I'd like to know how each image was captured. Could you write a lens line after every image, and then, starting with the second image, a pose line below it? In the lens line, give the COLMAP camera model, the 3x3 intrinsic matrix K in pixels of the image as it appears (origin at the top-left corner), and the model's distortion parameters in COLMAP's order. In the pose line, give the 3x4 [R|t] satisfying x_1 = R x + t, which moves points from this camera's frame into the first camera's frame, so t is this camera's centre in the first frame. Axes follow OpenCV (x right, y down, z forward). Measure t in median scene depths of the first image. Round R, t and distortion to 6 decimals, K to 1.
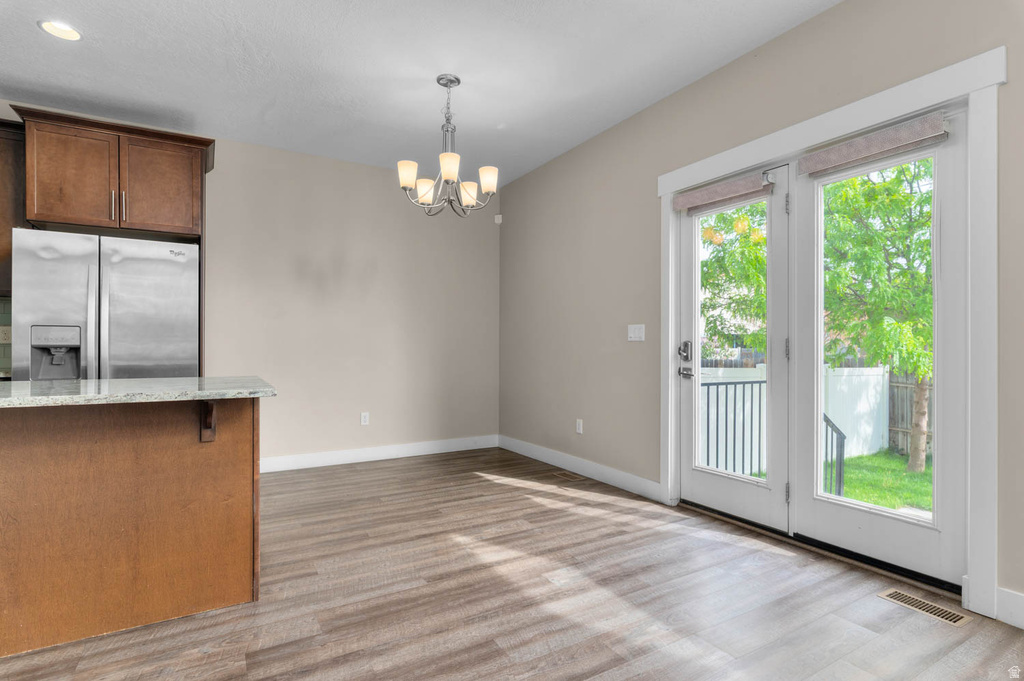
lens RADIAL K [[517.3, 0, 518.0], [0, 517.3, 345.8], [0, 0, 1]] dist [-0.000839, 0.000676]
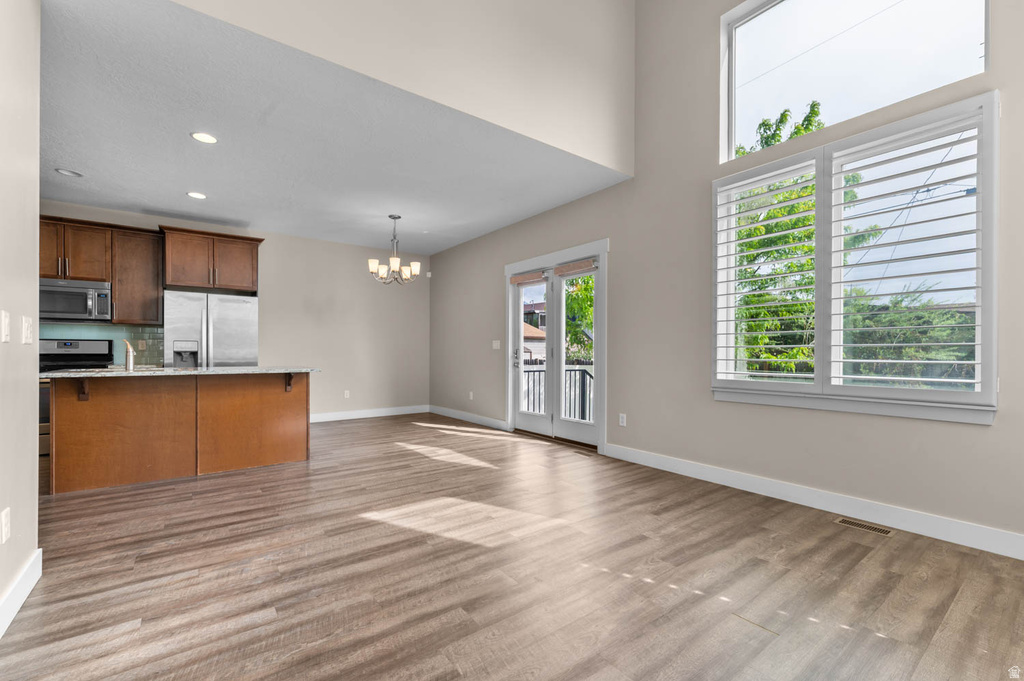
lens RADIAL K [[439.4, 0, 517.3], [0, 439.4, 353.2], [0, 0, 1]] dist [0.001769, -0.000045]
pose [[0.993456, 0.000117, 0.114212, 0.141015], [-0.000617, 0.999990, 0.004345, -0.000867], [-0.114210, -0.004387, 0.993447, -0.733021]]
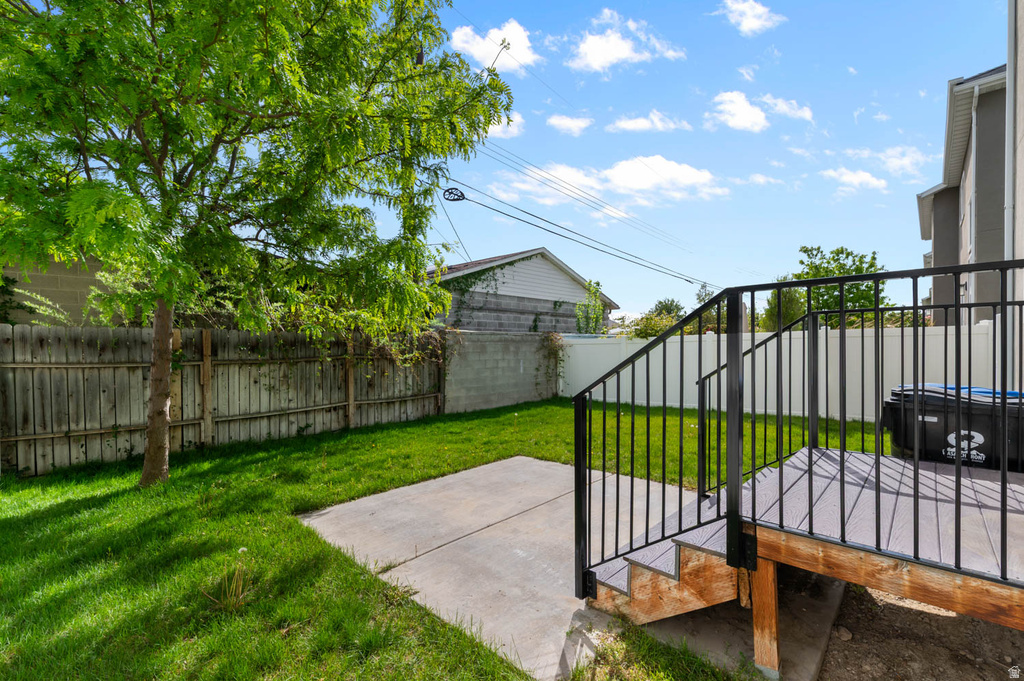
lens RADIAL K [[443.8, 0, 517.8], [0, 443.8, 349.5], [0, 0, 1]] dist [0.006600, 0.000330]
pose [[-0.286191, -0.003957, 0.958165, 0.174491], [0.001826, 0.999987, 0.004675, 0.170048], [-0.958171, 0.003088, -0.286180, 1.804961]]
